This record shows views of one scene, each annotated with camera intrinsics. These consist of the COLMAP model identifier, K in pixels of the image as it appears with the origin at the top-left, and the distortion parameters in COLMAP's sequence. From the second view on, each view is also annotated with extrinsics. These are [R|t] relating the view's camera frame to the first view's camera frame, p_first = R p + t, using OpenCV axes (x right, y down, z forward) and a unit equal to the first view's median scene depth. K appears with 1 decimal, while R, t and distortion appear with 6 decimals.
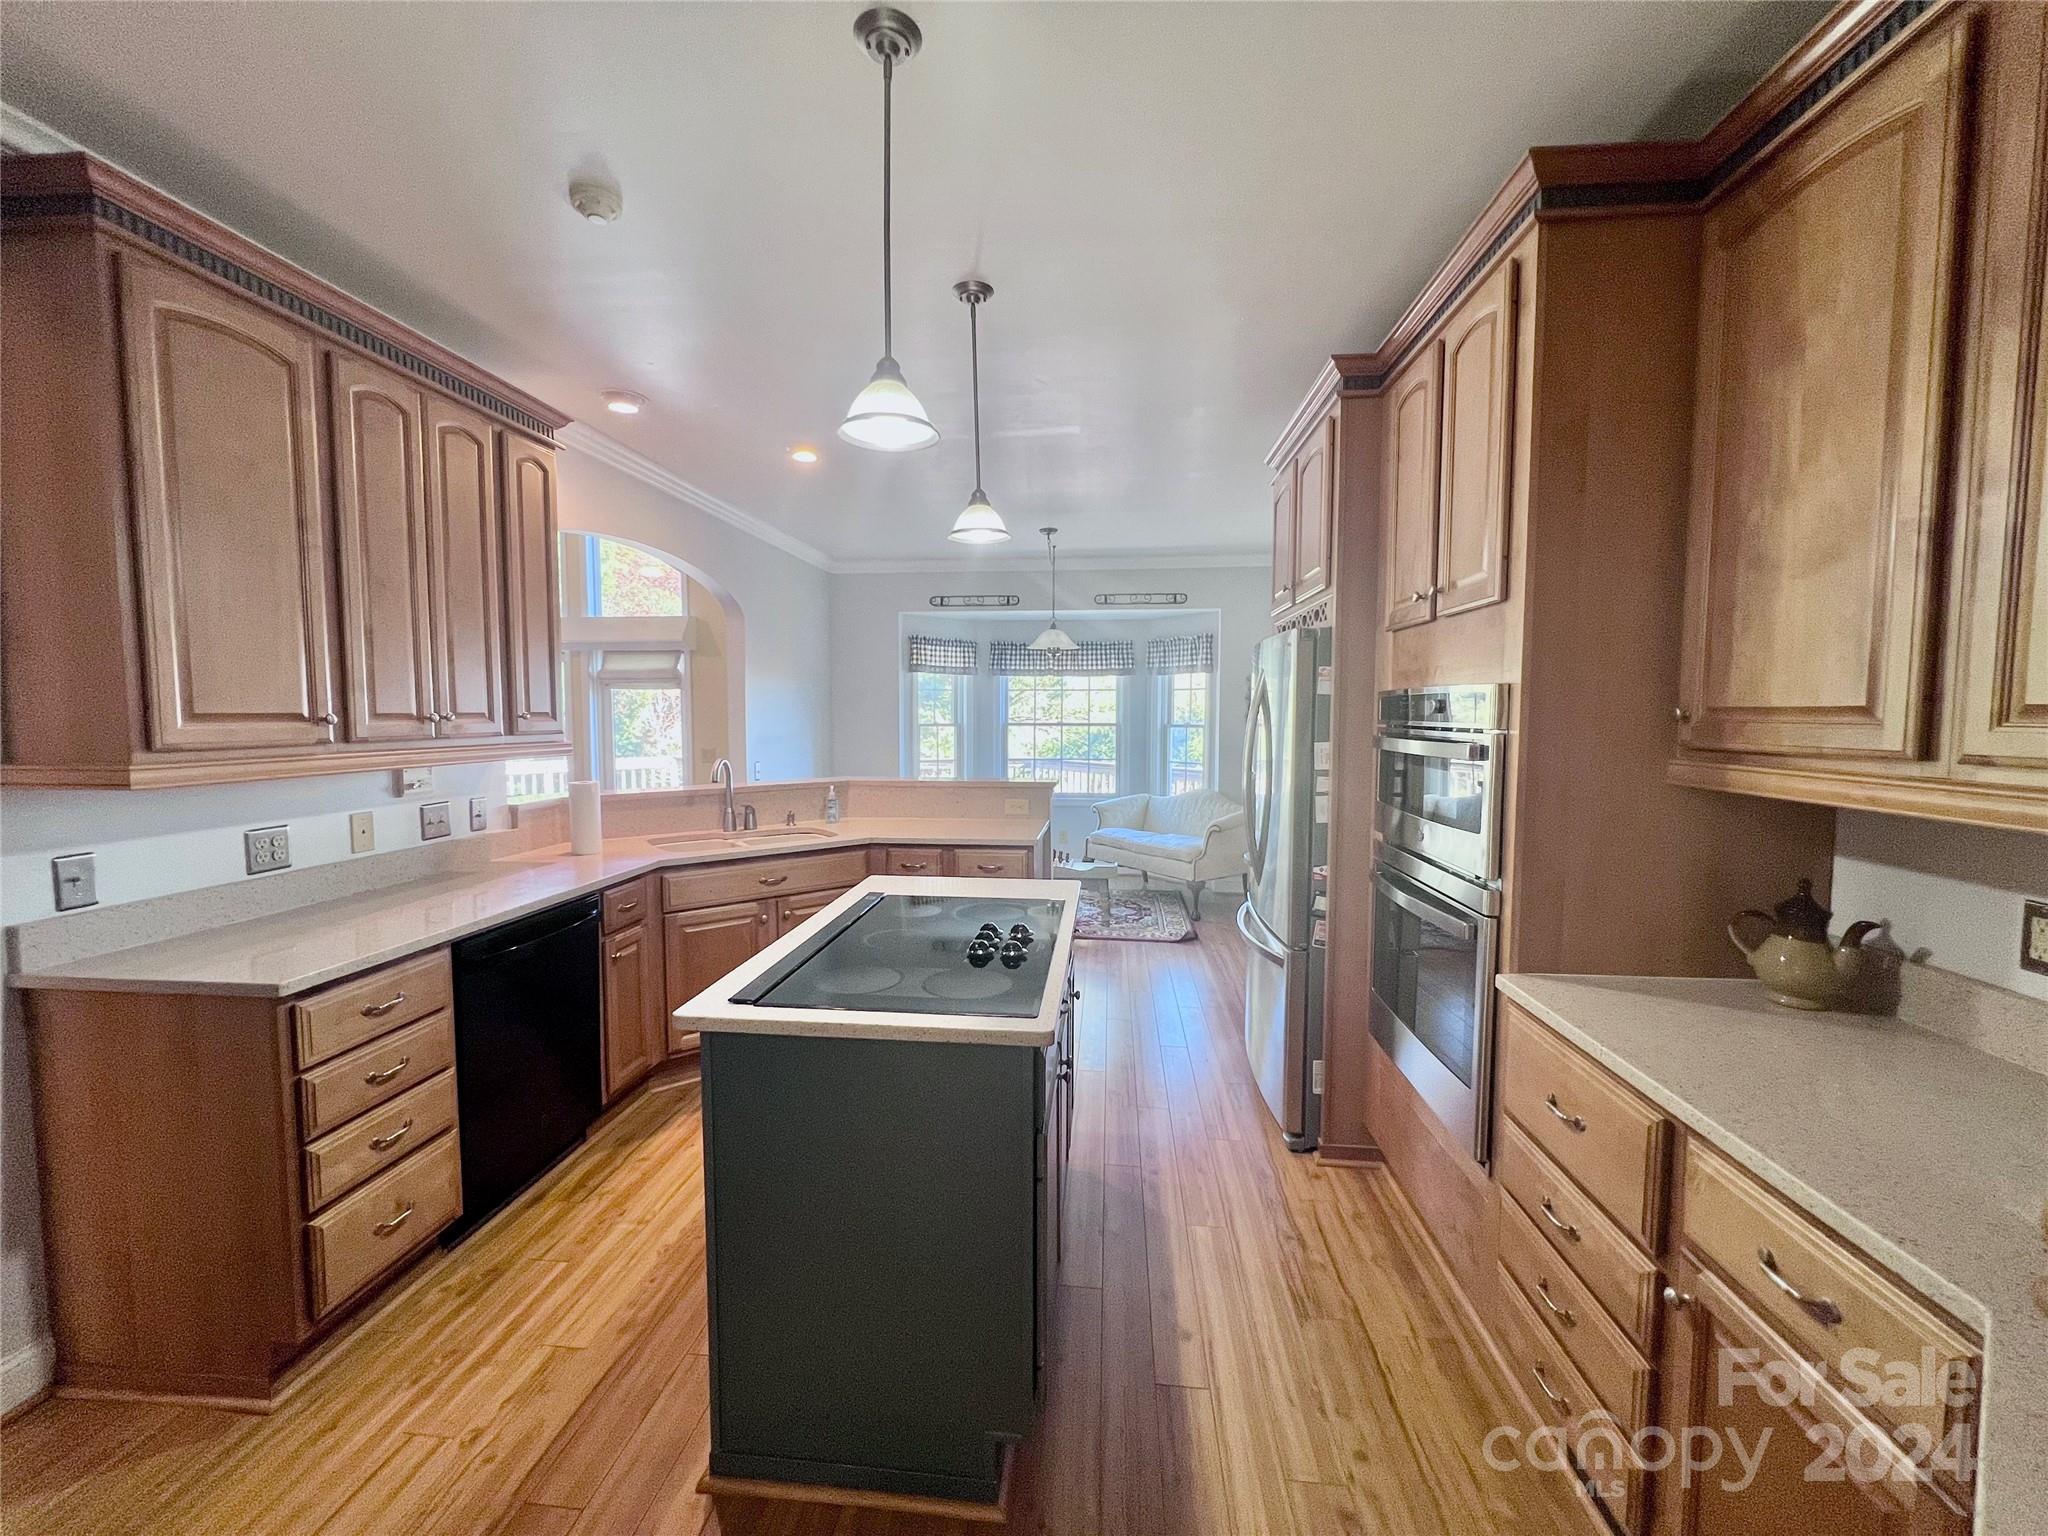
lens RADIAL K [[819.0, 0, 1023.0], [0, 819.0, 766.4], [0, 0, 1]] dist [0.002365, 0.000510]
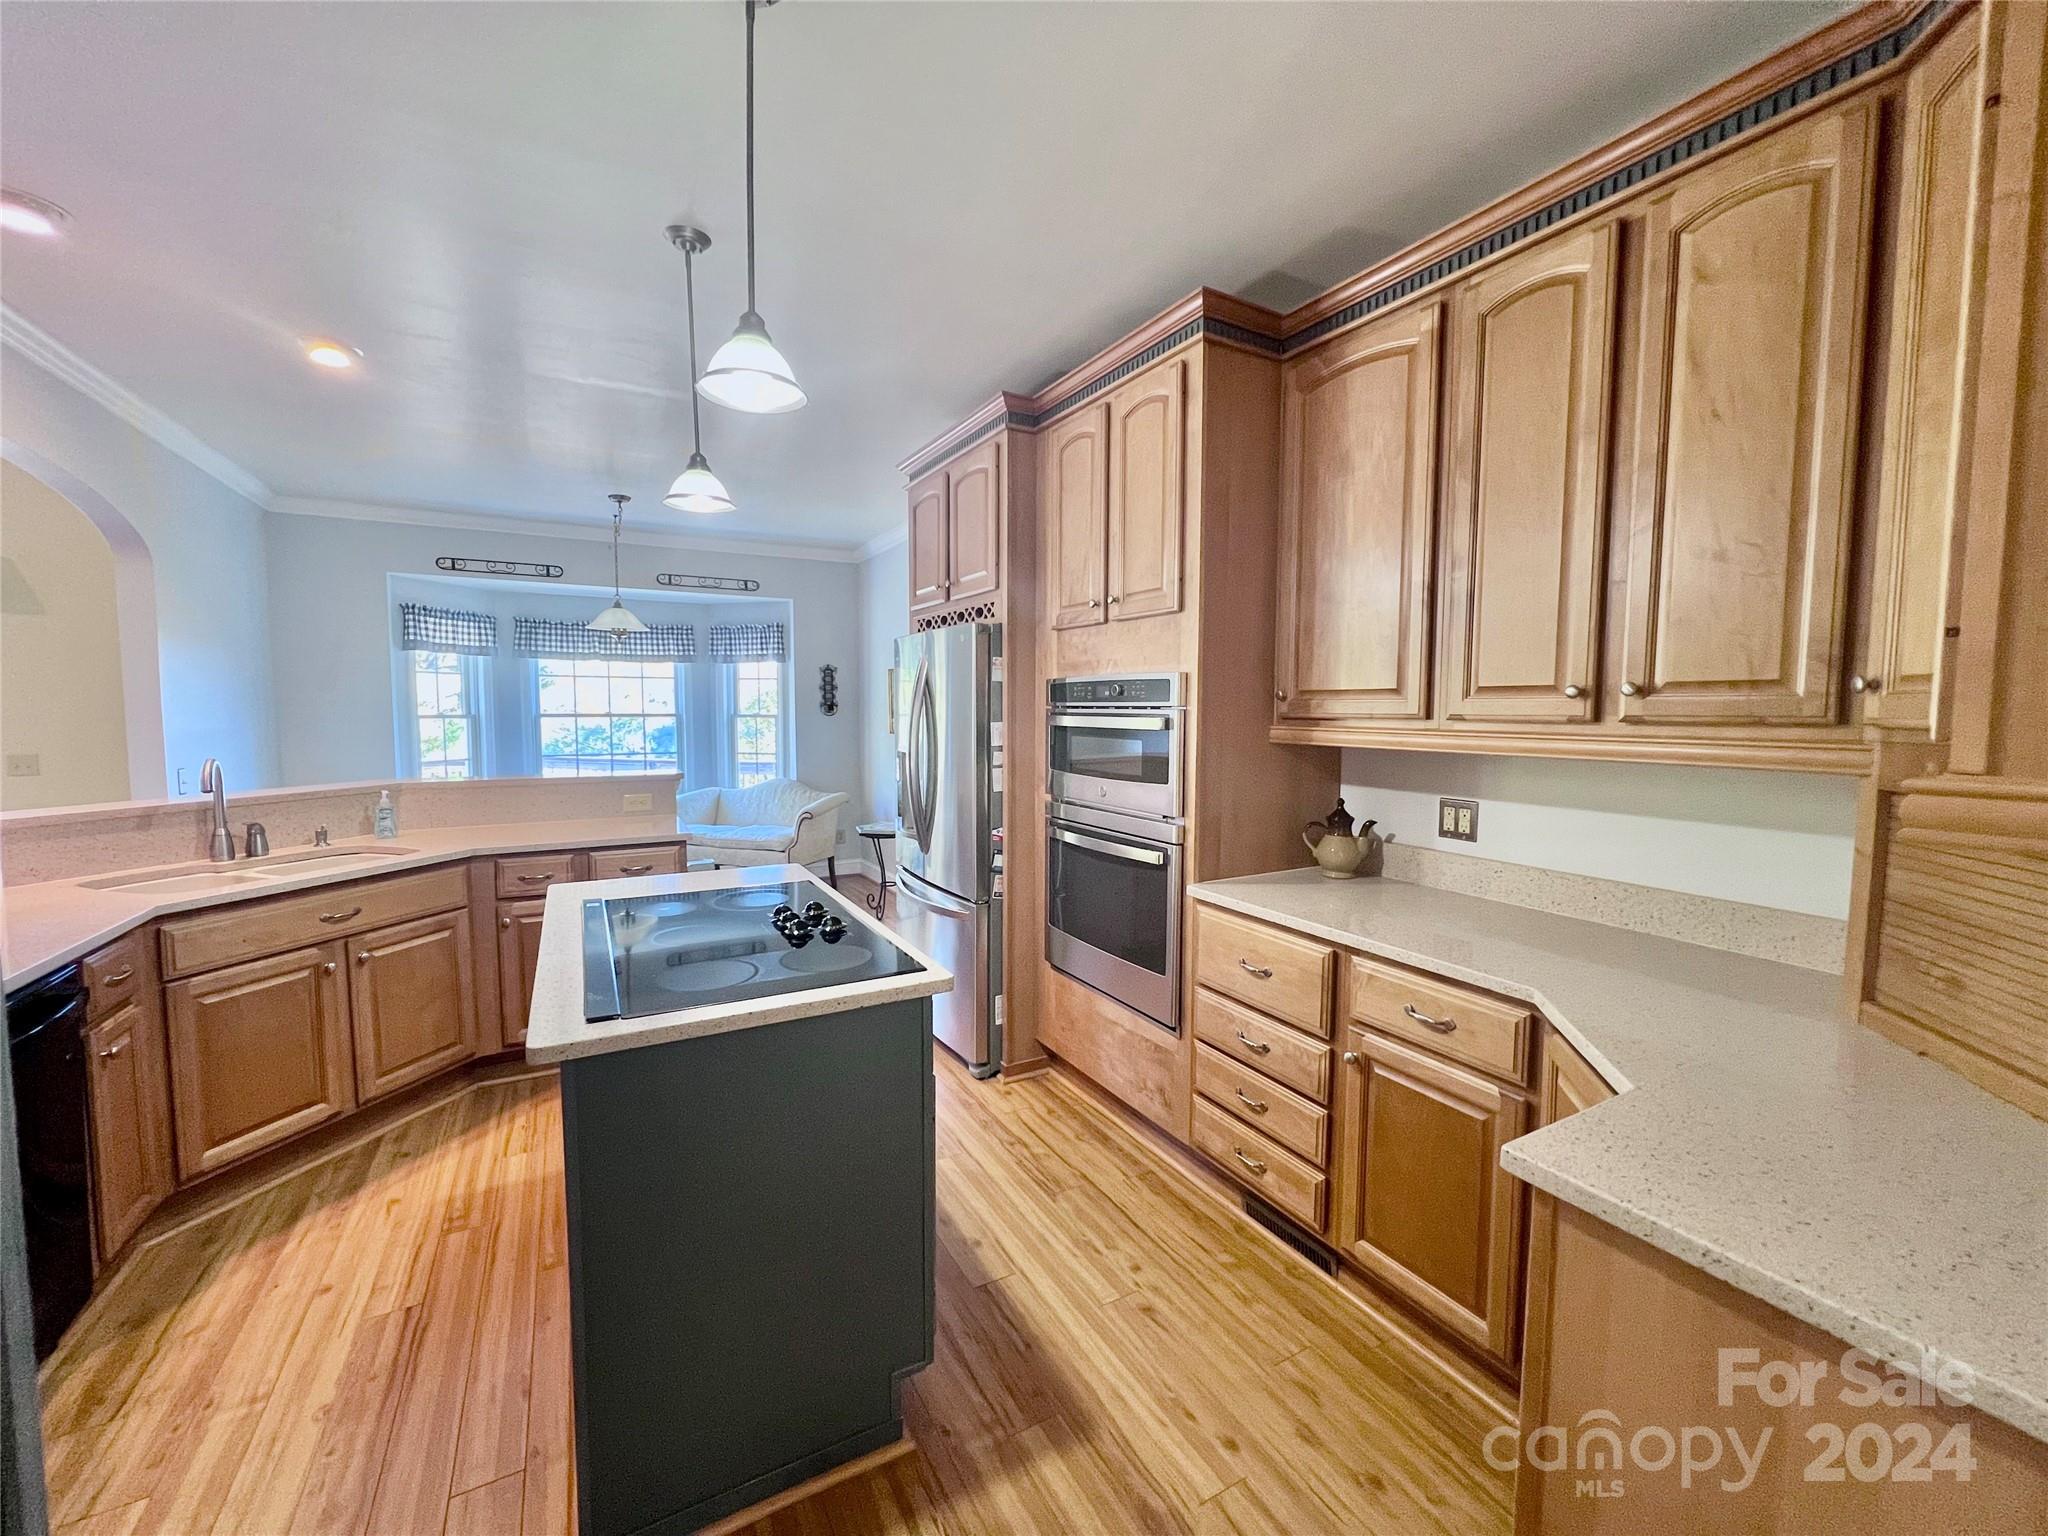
lens RADIAL K [[819.0, 0, 1020.7], [0, 819.0, 766.0], [0, 0, 1]] dist [0.002365, 0.000510]
pose [[0.821778, -0.040686, 0.568354, -0.299954], [0.036837, 0.999154, 0.018264, 0.014235], [-0.568616, 0.005927, 0.822582, 0.026051]]
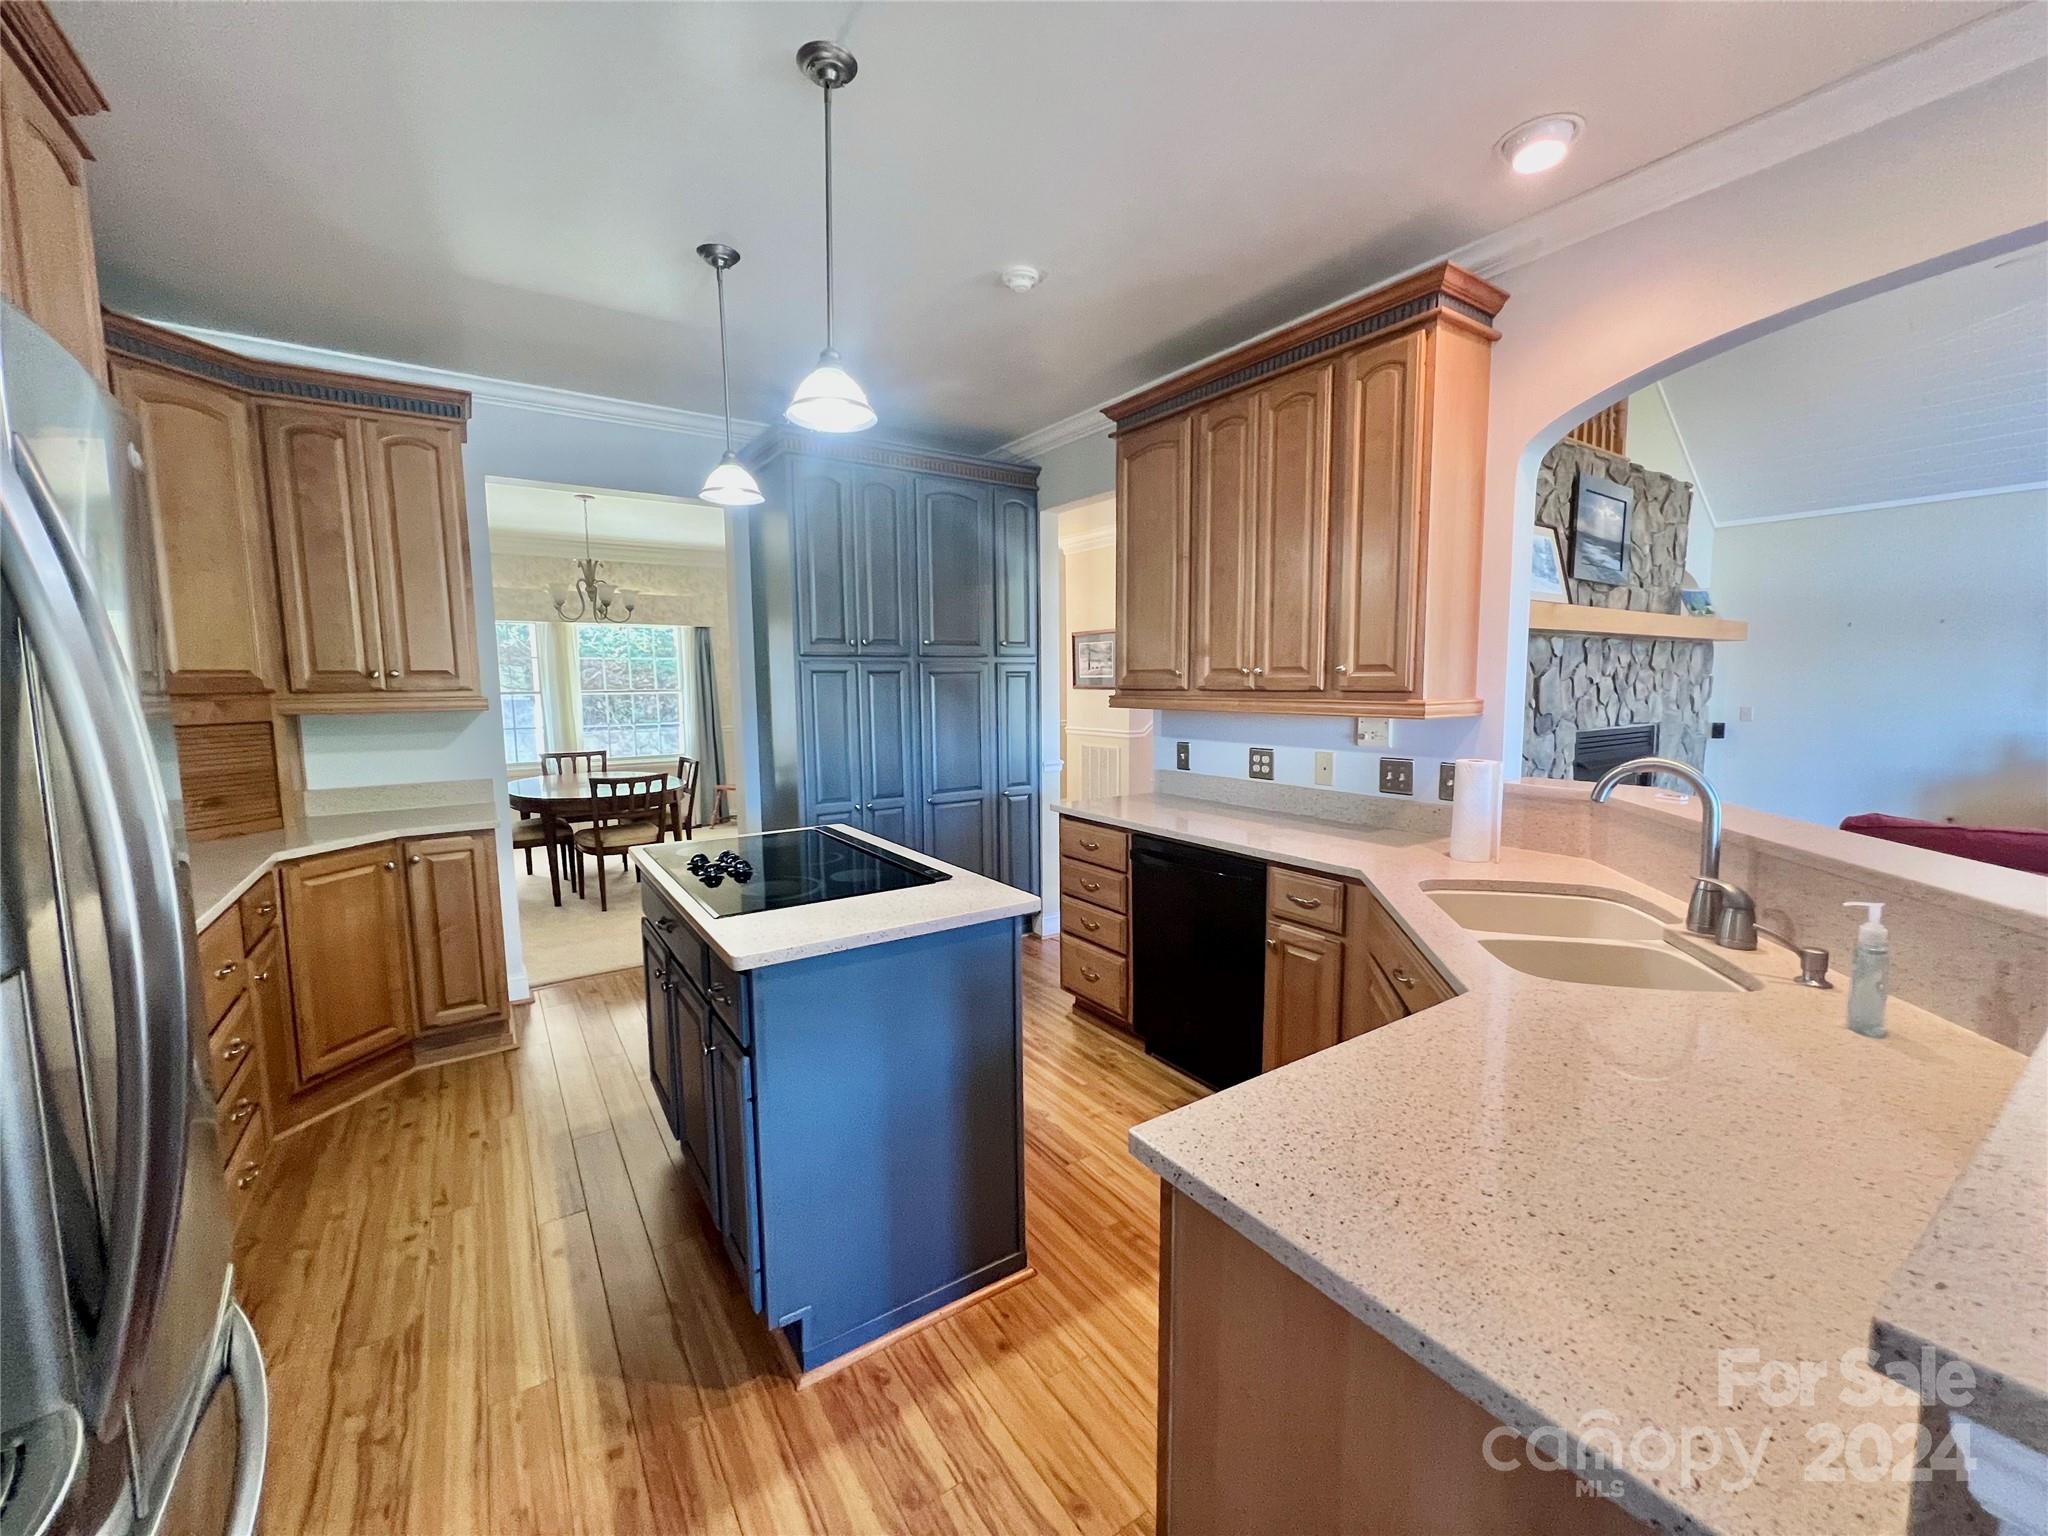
lens RADIAL K [[819.0, 0, 1016.8], [0, 819.0, 761.5], [0, 0, 1]] dist [0.002365, 0.000510]
pose [[-0.771567, 0.067824, -0.632522, 0.303453], [-0.035953, 0.988062, 0.149803, -0.097000], [0.635131, 0.138324, -0.759918, 1.717422]]
